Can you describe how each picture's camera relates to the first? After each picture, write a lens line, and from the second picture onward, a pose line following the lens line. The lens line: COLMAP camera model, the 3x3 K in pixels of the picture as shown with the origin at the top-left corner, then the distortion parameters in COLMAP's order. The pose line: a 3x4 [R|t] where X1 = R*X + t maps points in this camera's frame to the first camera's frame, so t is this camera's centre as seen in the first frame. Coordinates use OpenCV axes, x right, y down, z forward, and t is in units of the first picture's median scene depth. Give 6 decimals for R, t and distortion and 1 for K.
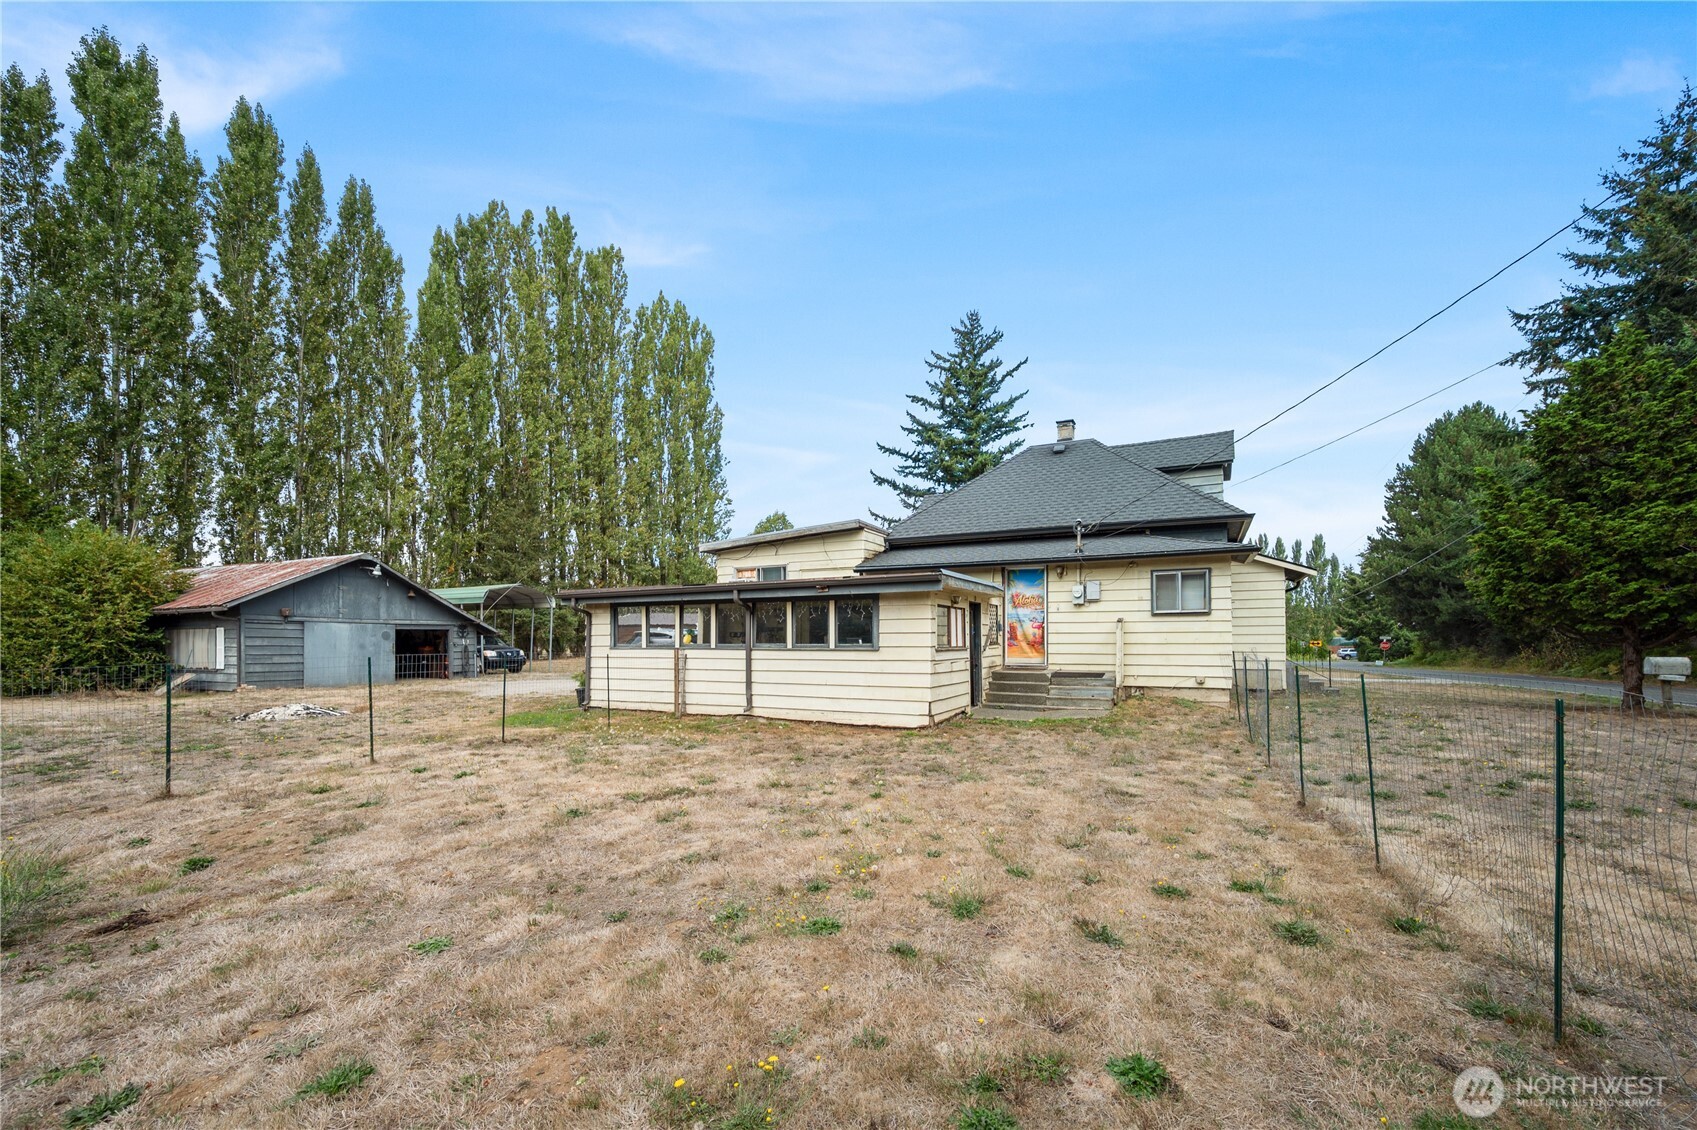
lens RADIAL K [[678.1, 0, 854.8], [0, 678.1, 639.8], [0, 0, 1]] dist [0.000101, -0.000023]
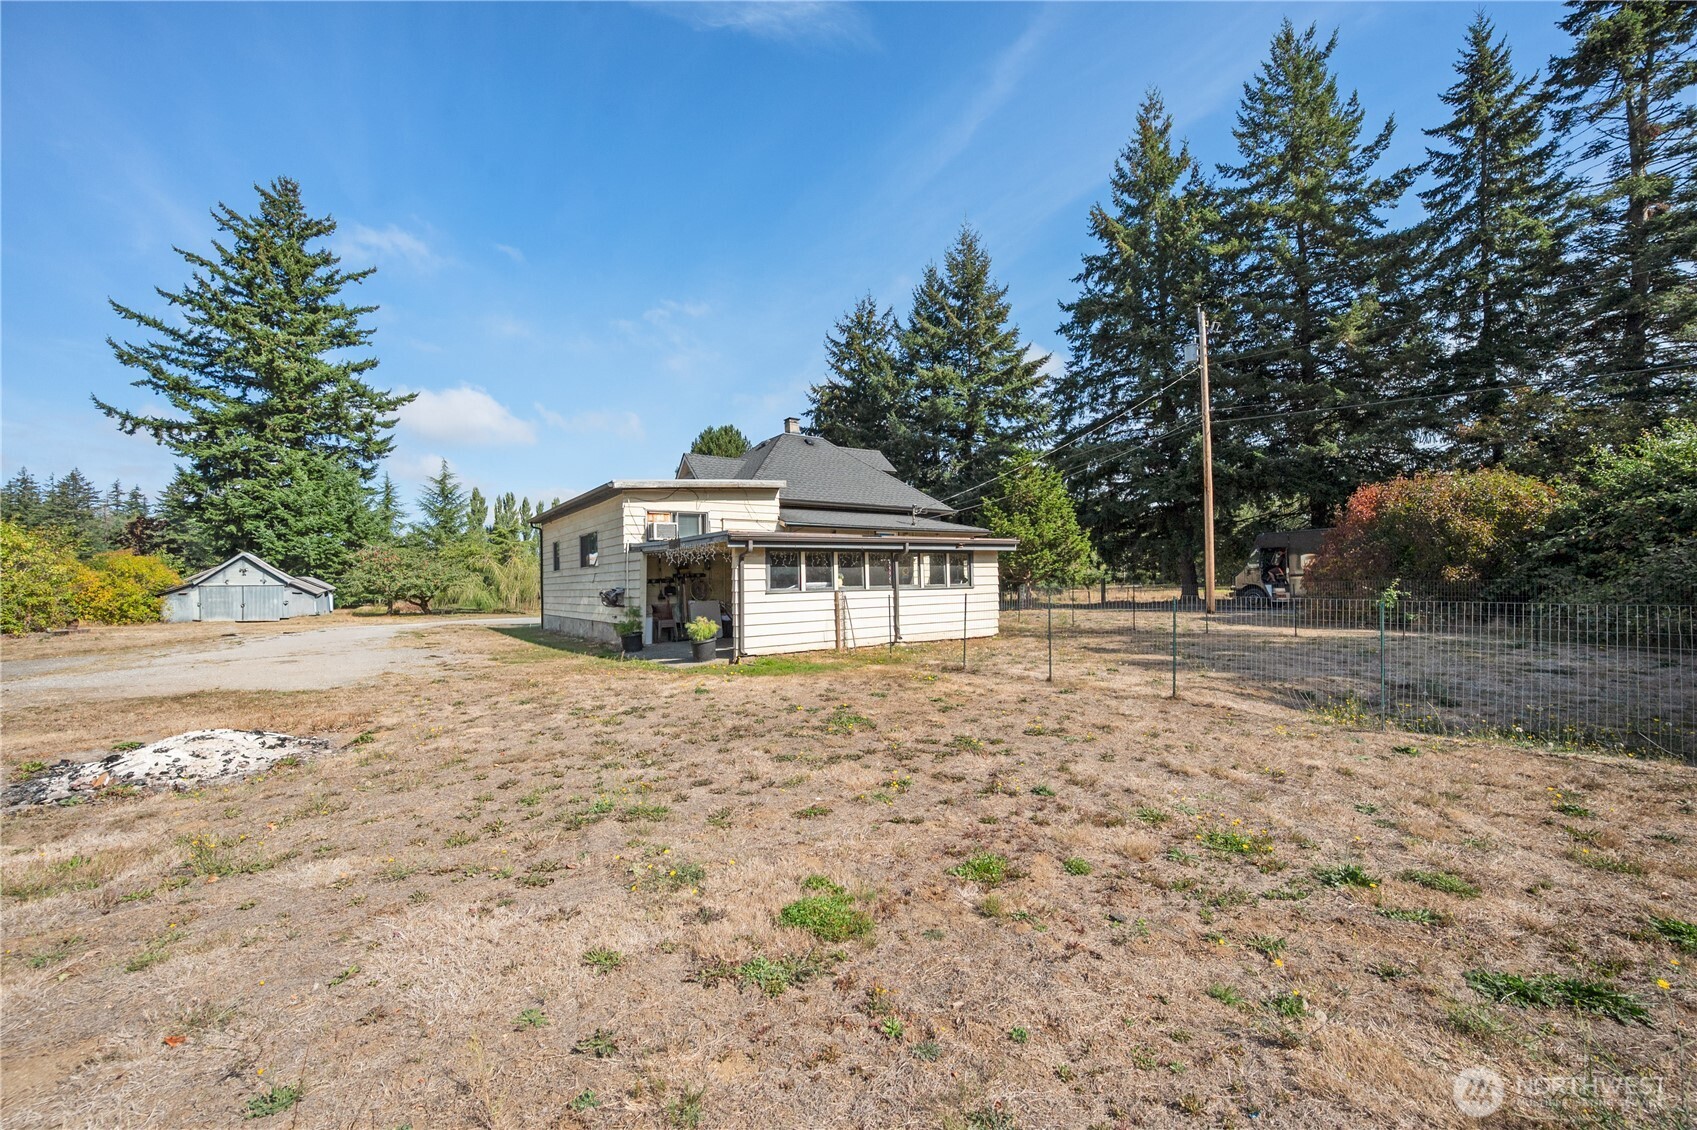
lens RADIAL K [[667.0, 0, 848.5], [0, 667.0, 565.0], [0, 0, 1]] dist [-0.000663, -0.000021]
pose [[0.481738, 0.015902, 0.876171, -1.157390], [0.019999, 0.999375, -0.029134, 0.002688], [-0.876087, 0.031557, 0.481119, 0.437292]]
